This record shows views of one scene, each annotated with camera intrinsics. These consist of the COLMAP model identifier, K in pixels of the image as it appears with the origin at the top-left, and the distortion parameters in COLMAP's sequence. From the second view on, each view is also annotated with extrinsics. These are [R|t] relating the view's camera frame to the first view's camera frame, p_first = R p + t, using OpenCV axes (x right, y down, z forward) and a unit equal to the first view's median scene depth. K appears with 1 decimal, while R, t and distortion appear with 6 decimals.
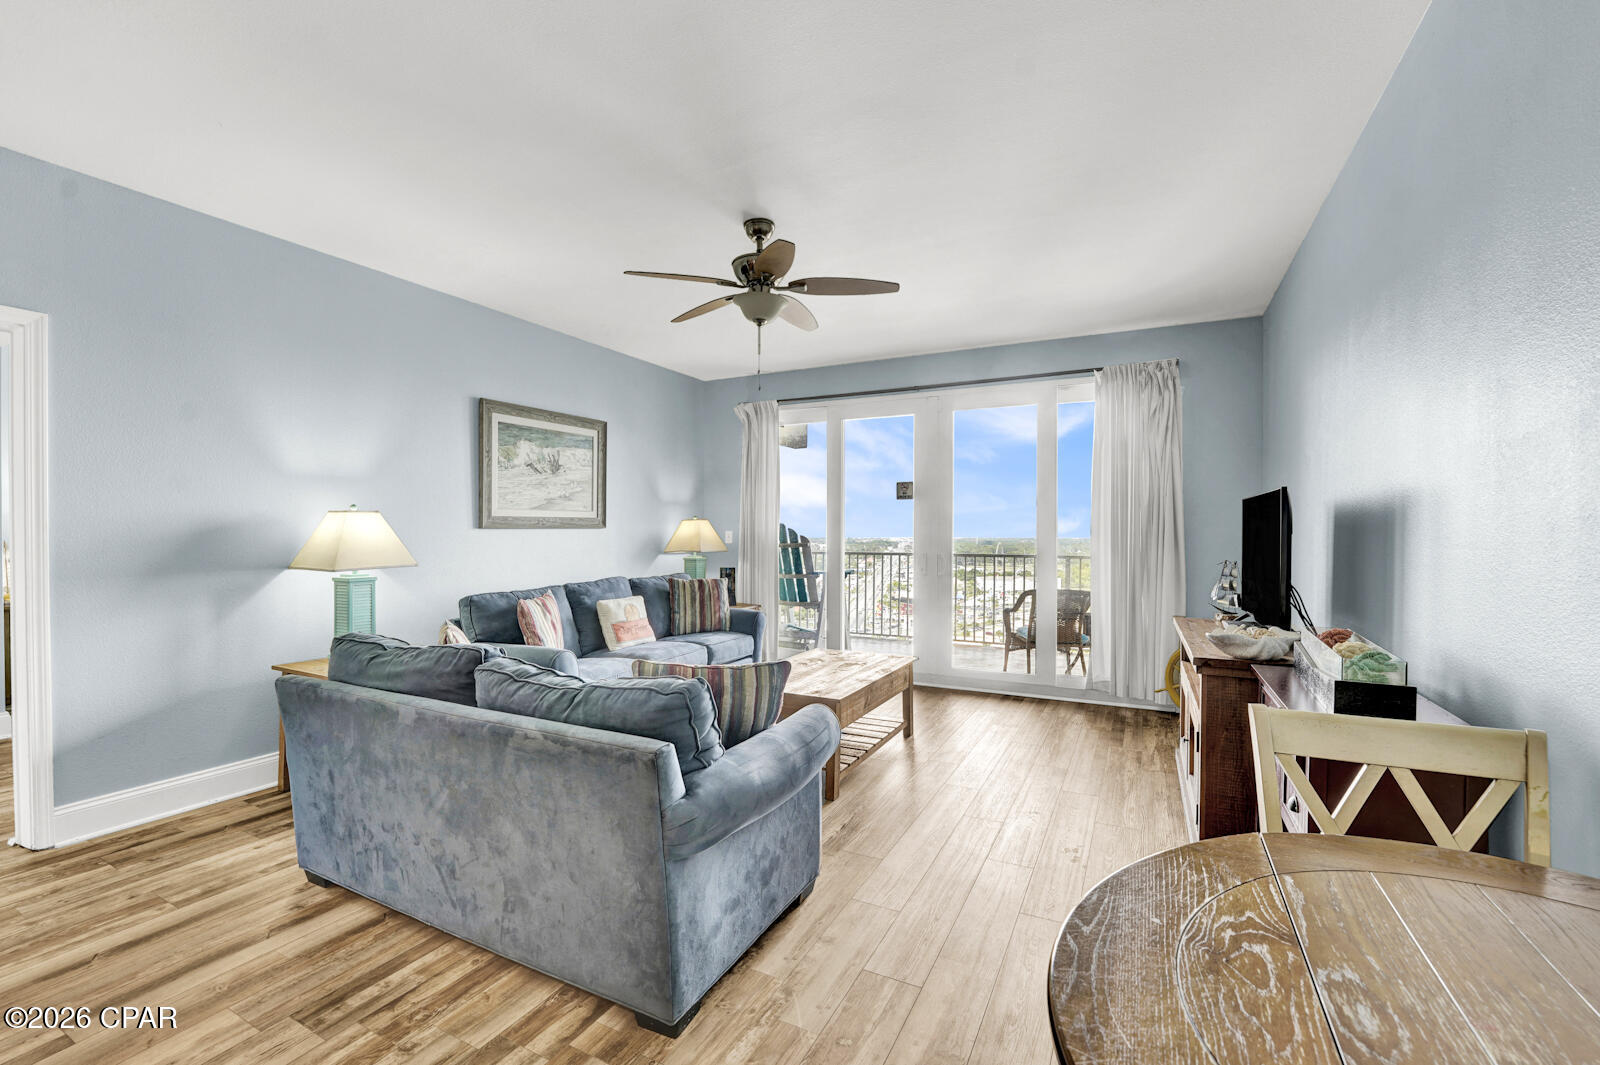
lens RADIAL K [[663.9, 0, 786.1], [0, 663.9, 540.8], [0, 0, 1]] dist [-0.025395, 0.000072]
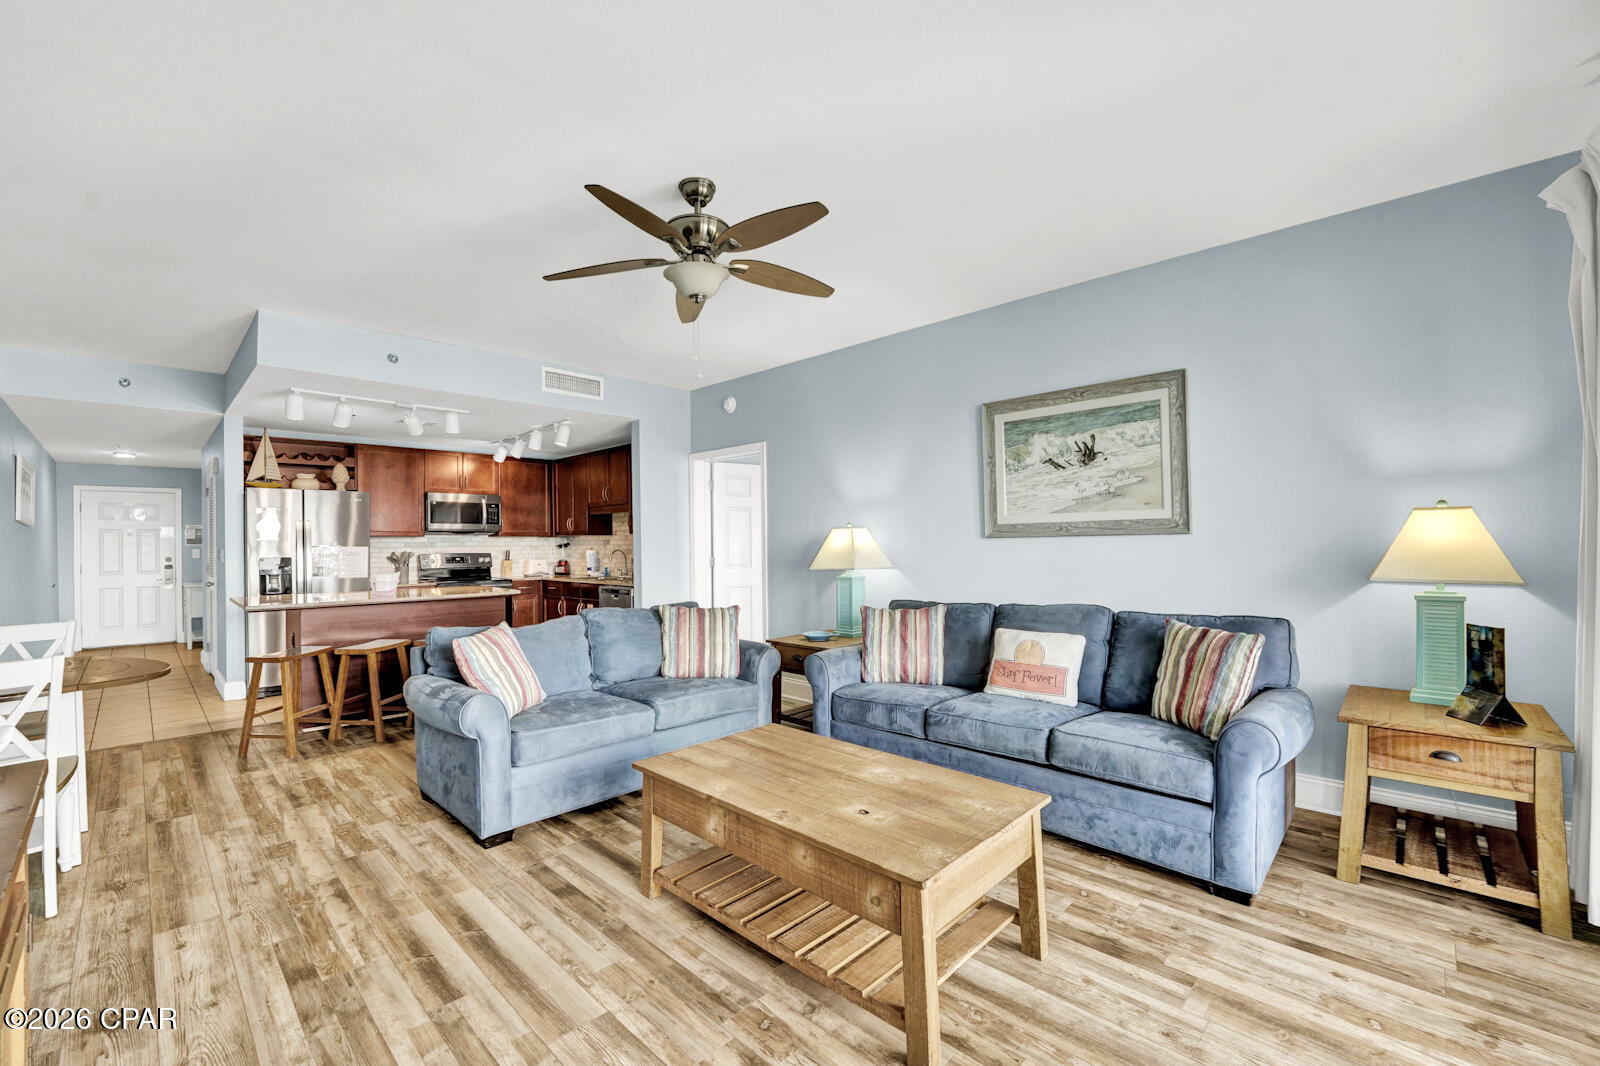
lens RADIAL K [[658.5, 0, 797.5], [0, 658.5, 540.8], [0, 0, 1]] dist [-0.025760, 0.000983]
pose [[-0.273047, -0.000016, -0.962001, 0.481041], [-0.001739, 0.999998, 0.000477, -0.012614], [0.961999, 0.001803, -0.273046, 0.882526]]
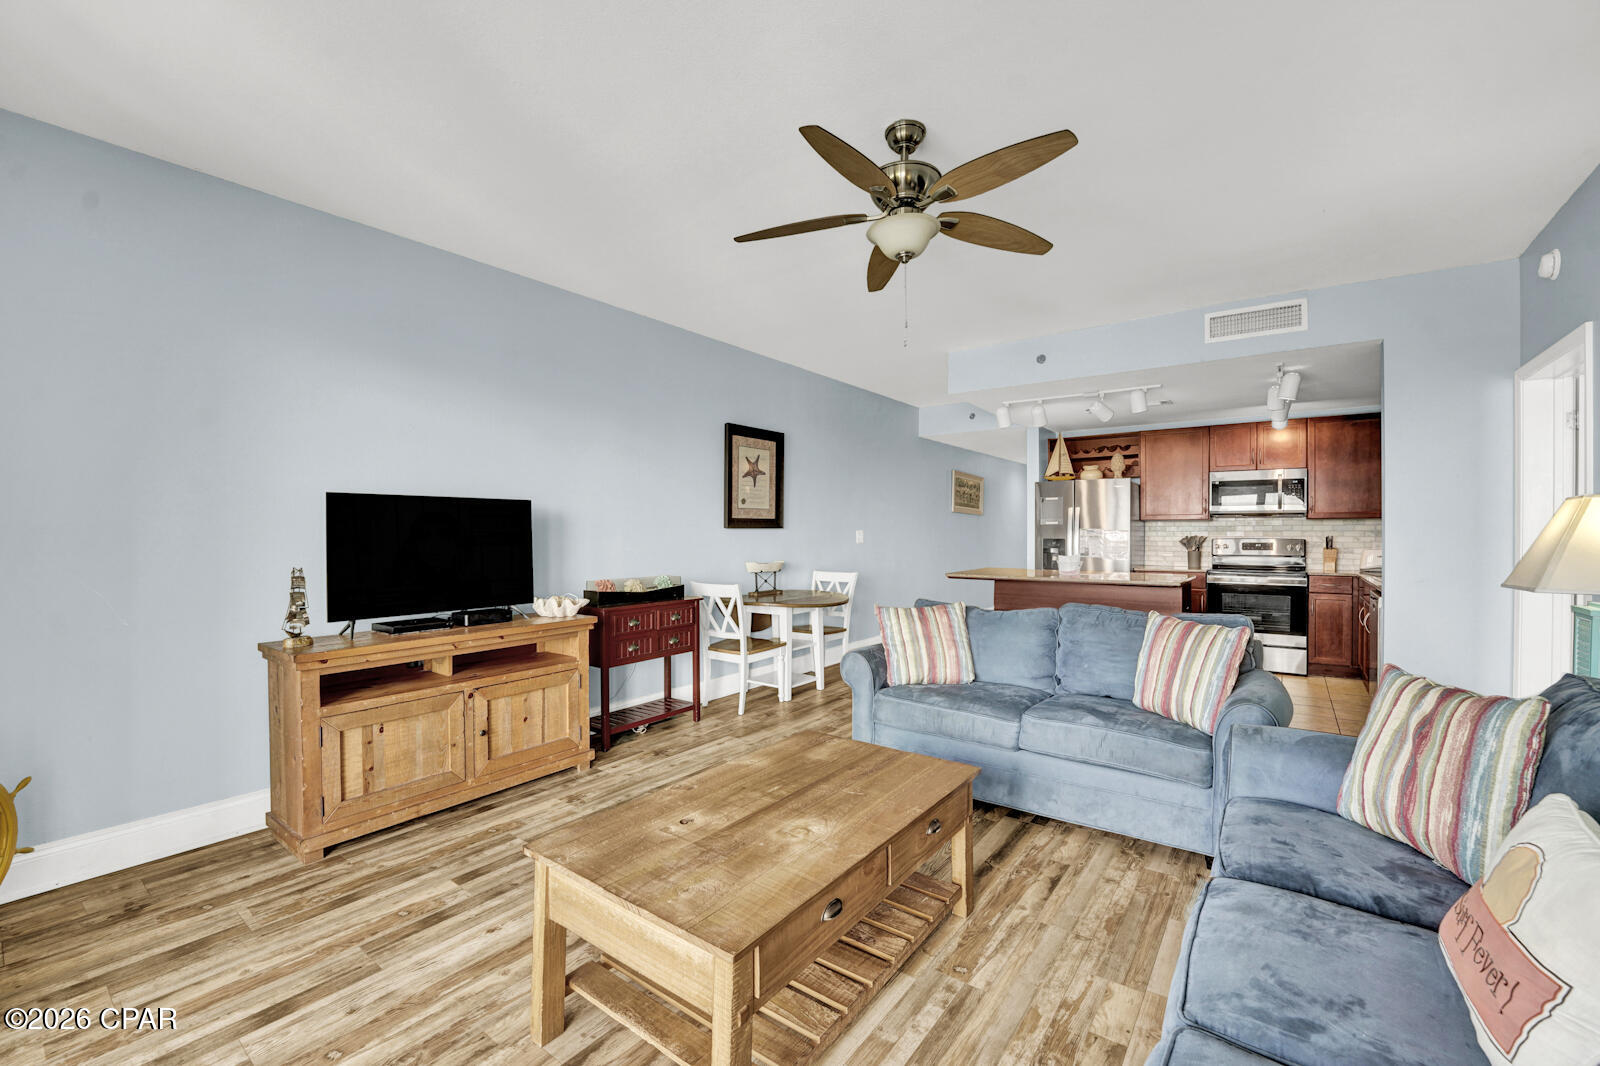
lens RADIAL K [[658.5, 0, 773.3], [0, 658.5, 533.4], [0, 0, 1]] dist [-0.025760, 0.000983]
pose [[-0.986146, 0.000181, 0.165880, -0.006538], [0.002645, 0.999889, 0.014634, -0.014098], [-0.165859, 0.014870, -0.986037, 1.155957]]
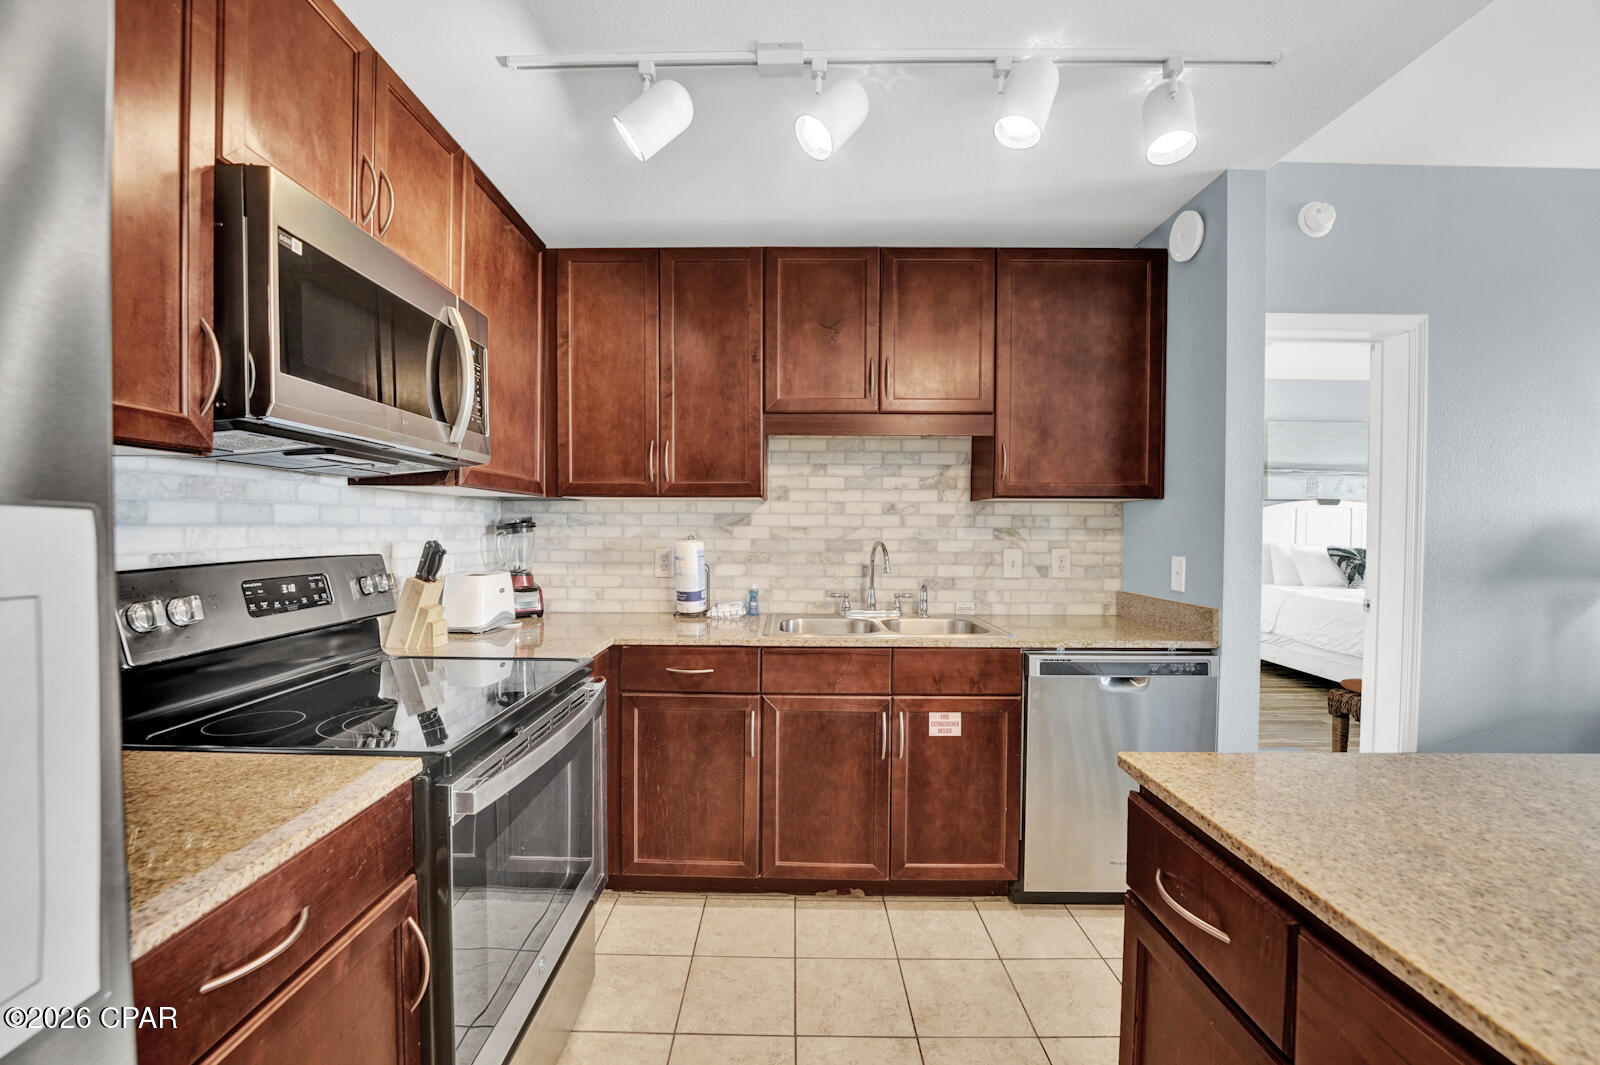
lens RADIAL K [[663.9, 0, 776.6], [0, 663.9, 543.6], [0, 0, 1]] dist [-0.025395, 0.000072]
pose [[0.453021, 0.024607, -0.891160, -0.376521], [-0.016411, 0.999680, 0.019260, 0.001631], [0.891349, 0.005900, 0.453280, -0.203614]]
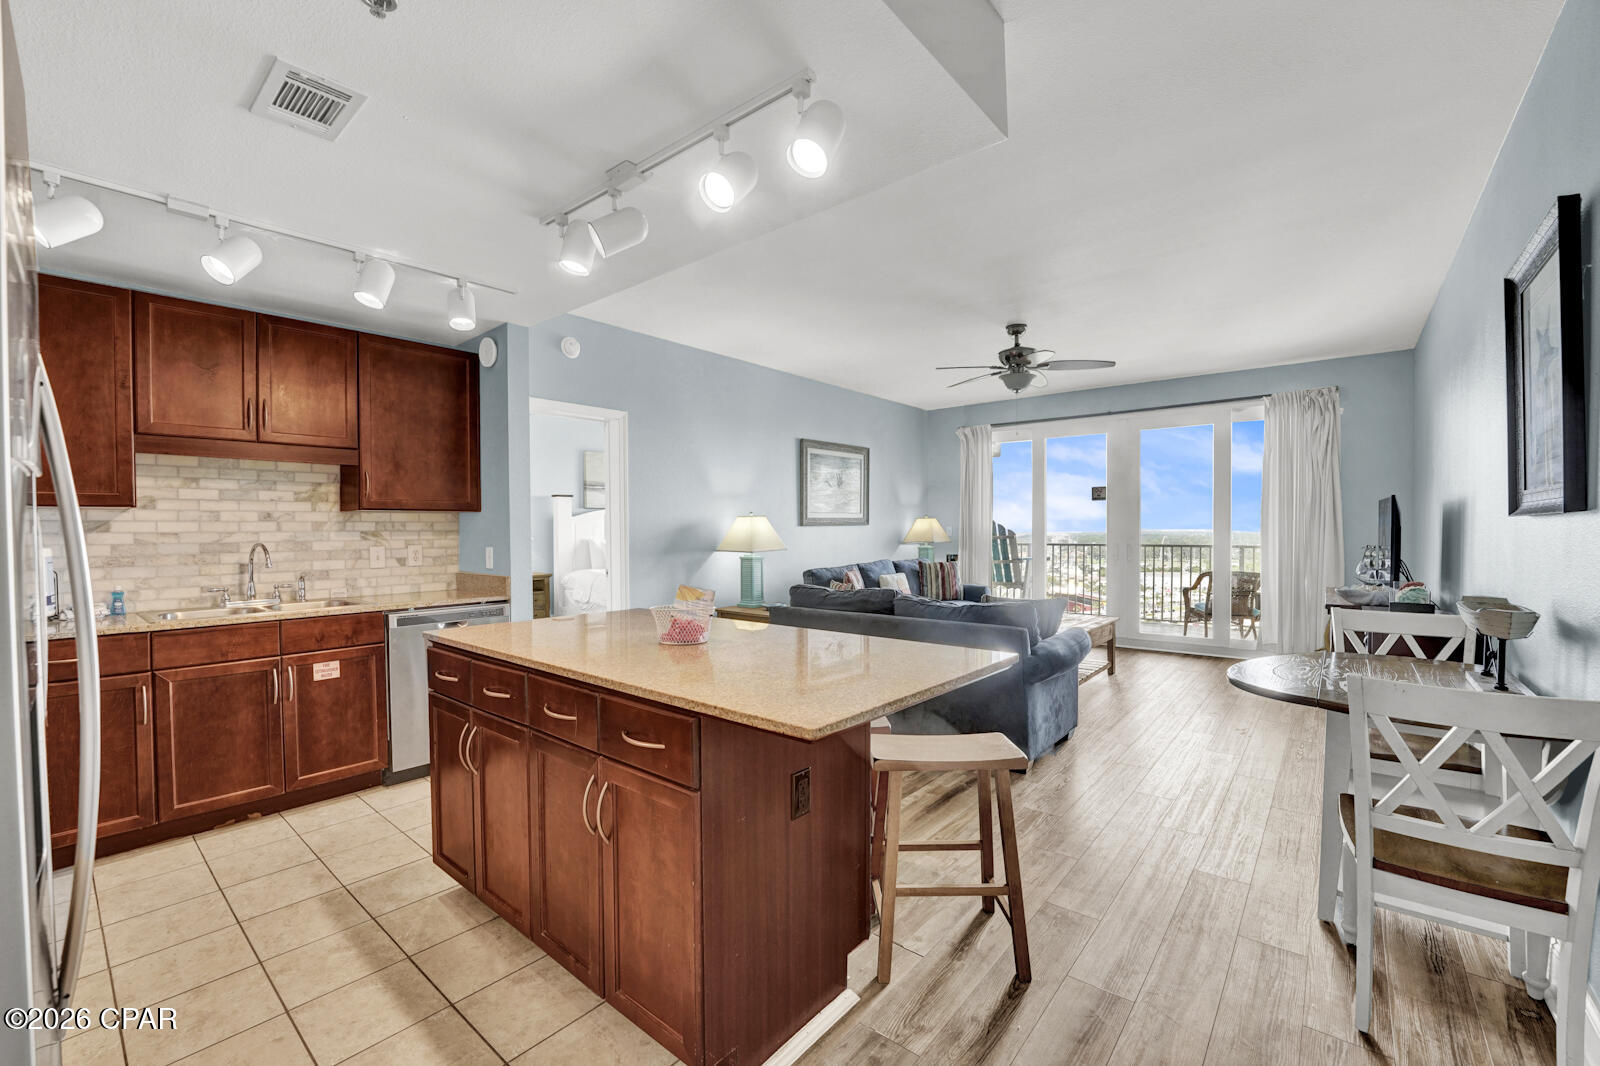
lens RADIAL K [[658.5, 0, 786.0], [0, 658.5, 540.6], [0, 0, 1]] dist [-0.025760, 0.000983]
pose [[0.977320, -0.003230, -0.211743, -0.163135], [0.004622, 0.999971, 0.006076, 0.004472], [0.211718, -0.006917, 0.977306, -0.408126]]
